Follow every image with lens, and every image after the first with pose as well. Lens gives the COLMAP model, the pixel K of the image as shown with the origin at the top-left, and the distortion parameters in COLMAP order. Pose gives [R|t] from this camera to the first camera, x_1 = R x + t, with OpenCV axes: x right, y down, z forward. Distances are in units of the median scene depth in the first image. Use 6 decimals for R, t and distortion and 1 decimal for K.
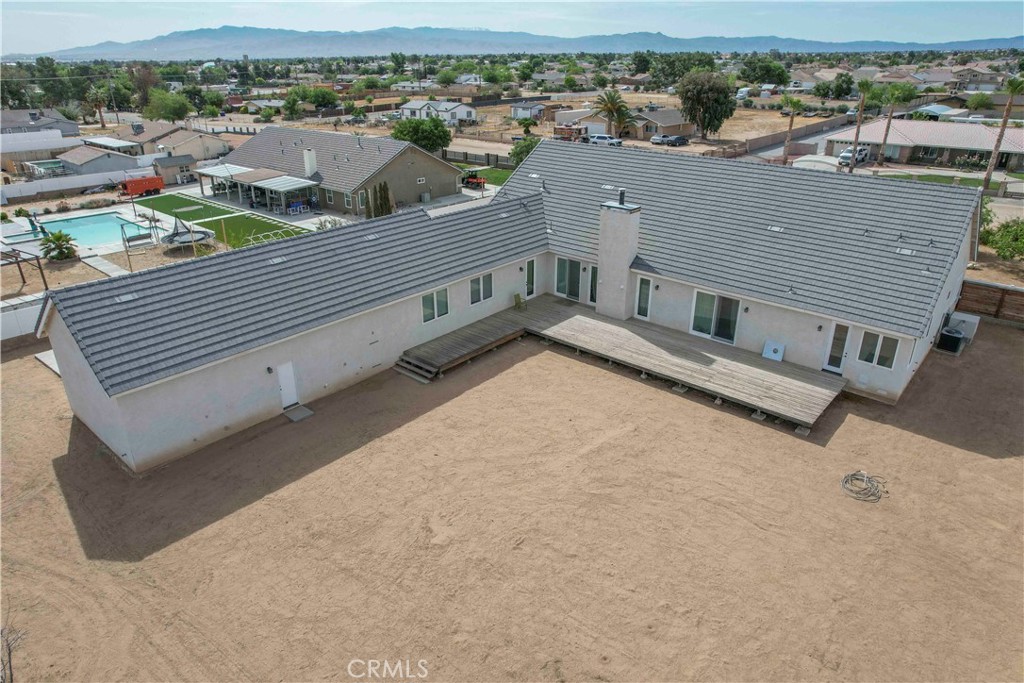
lens RADIAL K [[656.9, 0, 513.8], [0, 656.9, 337.3], [0, 0, 1]] dist [-0.077538, 0.066889]
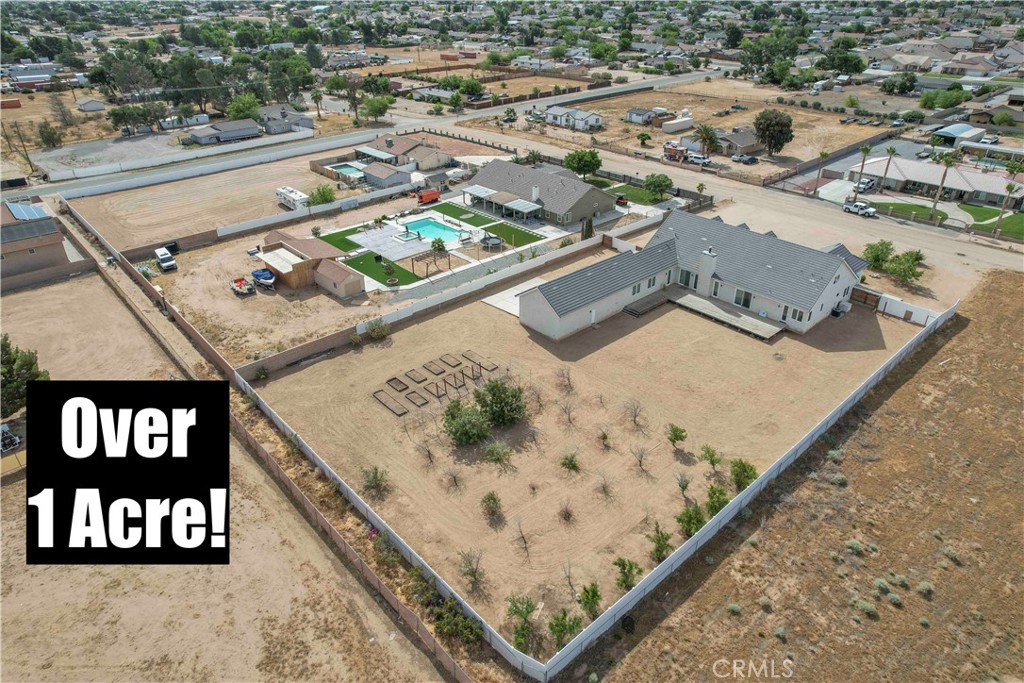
lens RADIAL K [[656.9, 0, 511.4], [0, 656.9, 334.5], [0, 0, 1]] dist [-0.077538, 0.066889]
pose [[0.992772, 0.053888, -0.107240, -0.296774], [-0.043616, 0.994433, 0.095923, -0.089558], [0.111812, -0.090553, 0.989595, -1.545719]]
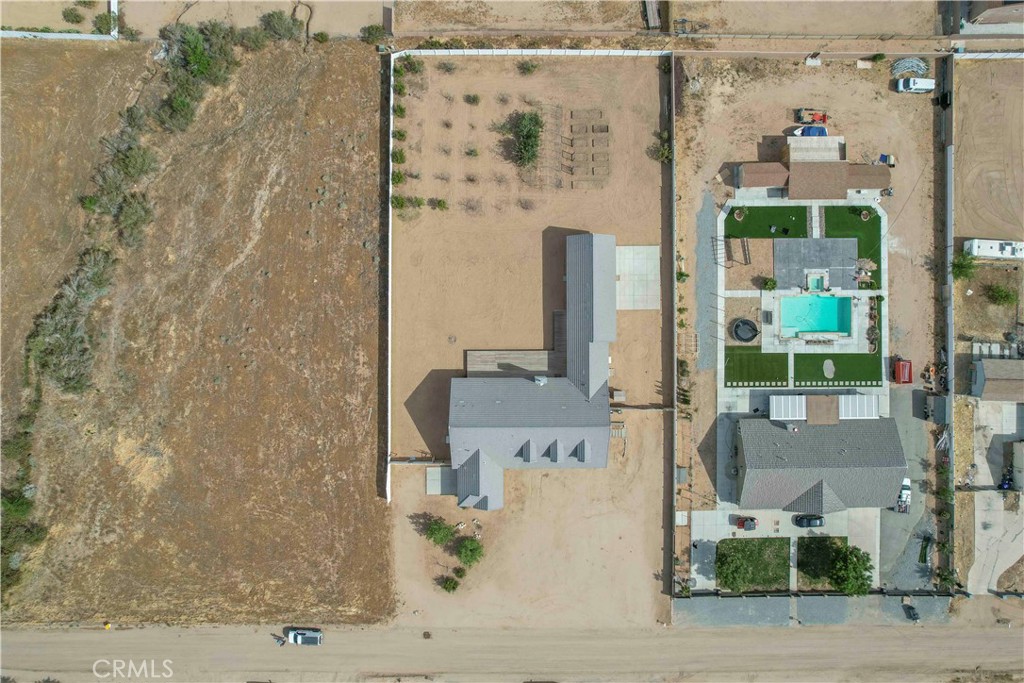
lens RADIAL K [[656.9, 0, 511.8], [0, 656.9, 340.3], [0, 0, 1]] dist [-0.077538, 0.066889]
pose [[-0.753293, 0.657685, 0.000226, 0.133100], [-0.258233, -0.296088, 0.919591, -2.772954], [0.604868, 0.692663, 0.392877, -0.408589]]
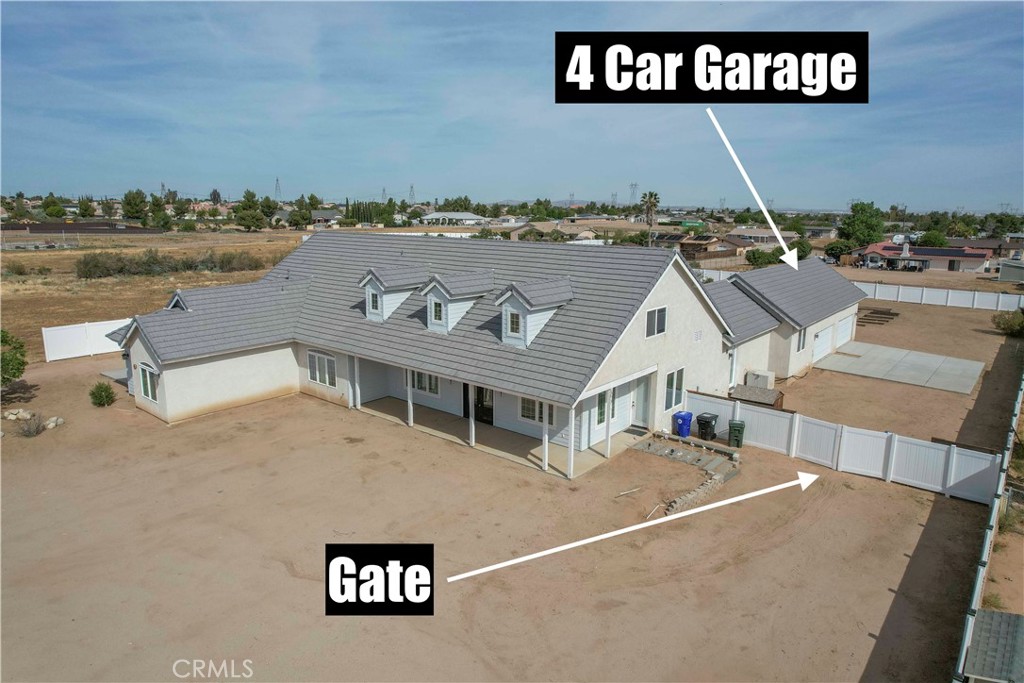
lens RADIAL K [[656.9, 0, 512.5], [0, 656.9, 340.7], [0, 0, 1]] dist [-0.077538, 0.066889]
pose [[-0.999609, -0.005410, -0.027444, 0.264178], [-0.020257, 0.816578, 0.576879, -0.719127], [0.019289, 0.577210, -0.816368, 1.901741]]
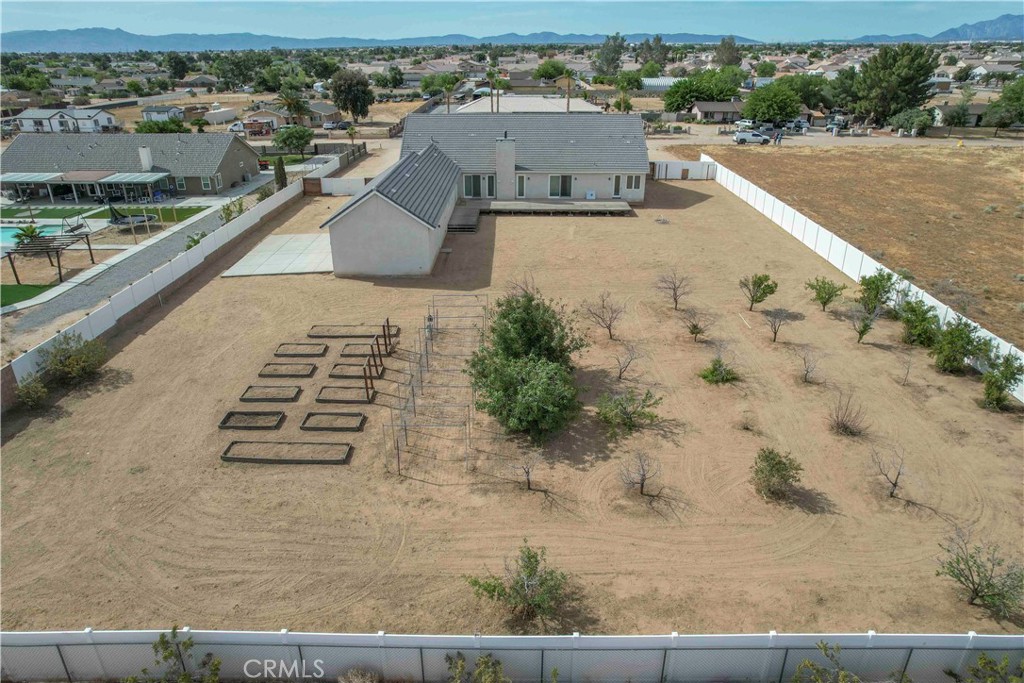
lens RADIAL K [[656.9, 0, 511.8], [0, 656.9, 338.7], [0, 0, 1]] dist [-0.077538, 0.066889]
pose [[0.760379, -0.264634, 0.593121, -1.051280], [0.261113, 0.960730, 0.093904, 0.178114], [-0.594679, 0.083469, 0.799618, -0.475921]]
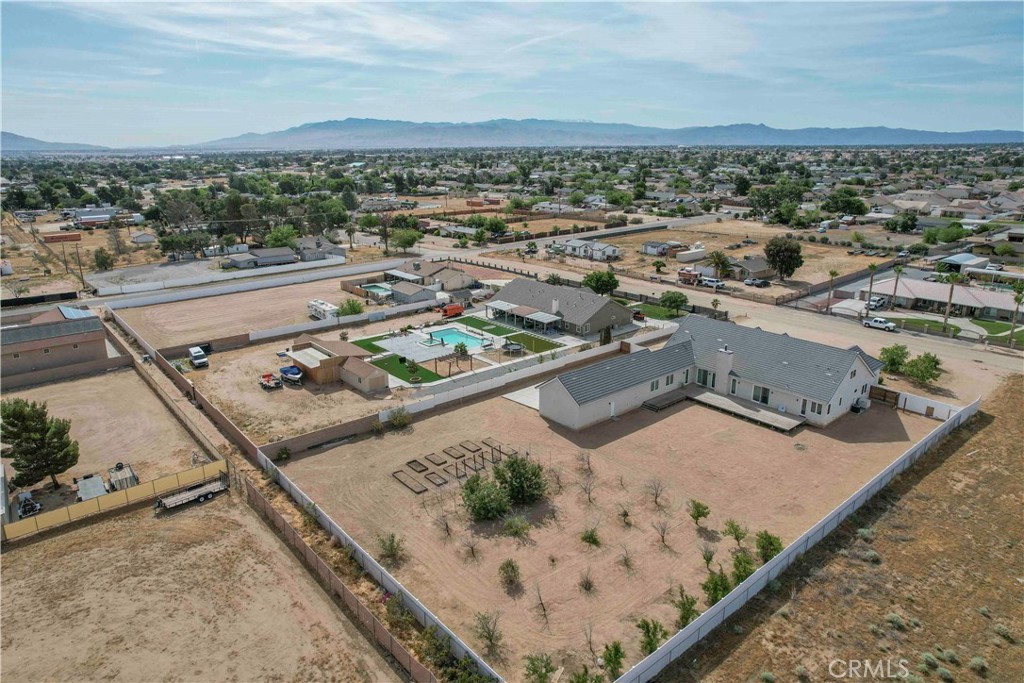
lens RADIAL K [[656.9, 0, 510.9], [0, 656.9, 335.1], [0, 0, 1]] dist [-0.077538, 0.066889]
pose [[0.988341, 0.039870, -0.146944, -0.286789], [-0.058061, 0.990871, -0.121668, 0.097475], [0.140751, 0.128781, 0.981634, -1.594794]]
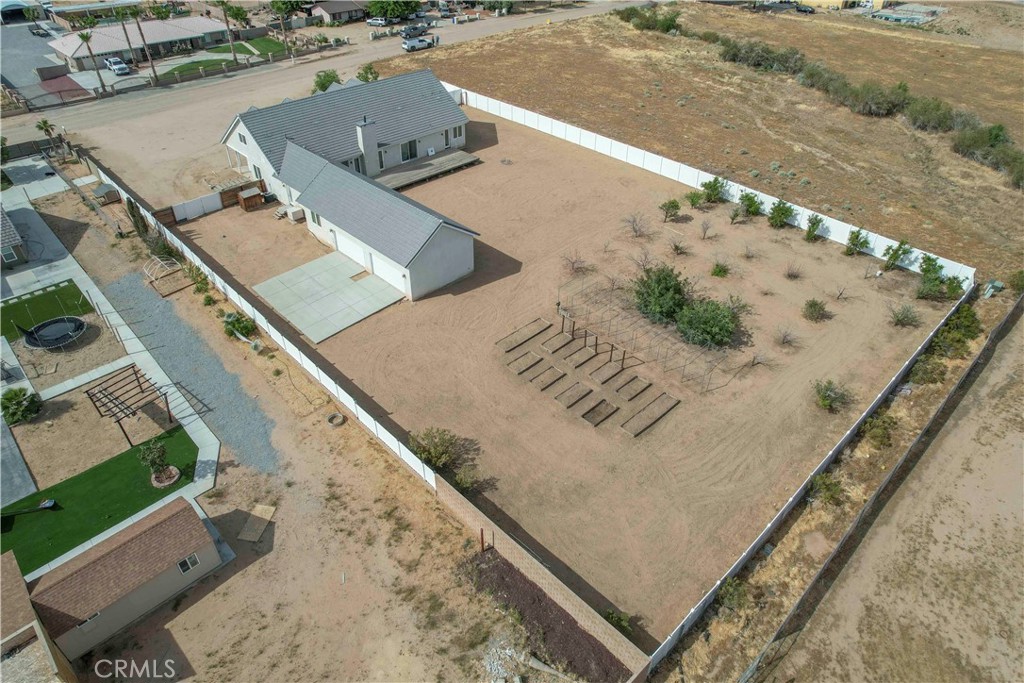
lens RADIAL K [[656.9, 0, 511.7], [0, 656.9, 333.9], [0, 0, 1]] dist [-0.077538, 0.066889]
pose [[0.087892, -0.594099, 0.799575, -1.757456], [0.395865, 0.757408, 0.519253, -0.550828], [-0.914093, 0.270886, 0.301753, 0.108576]]
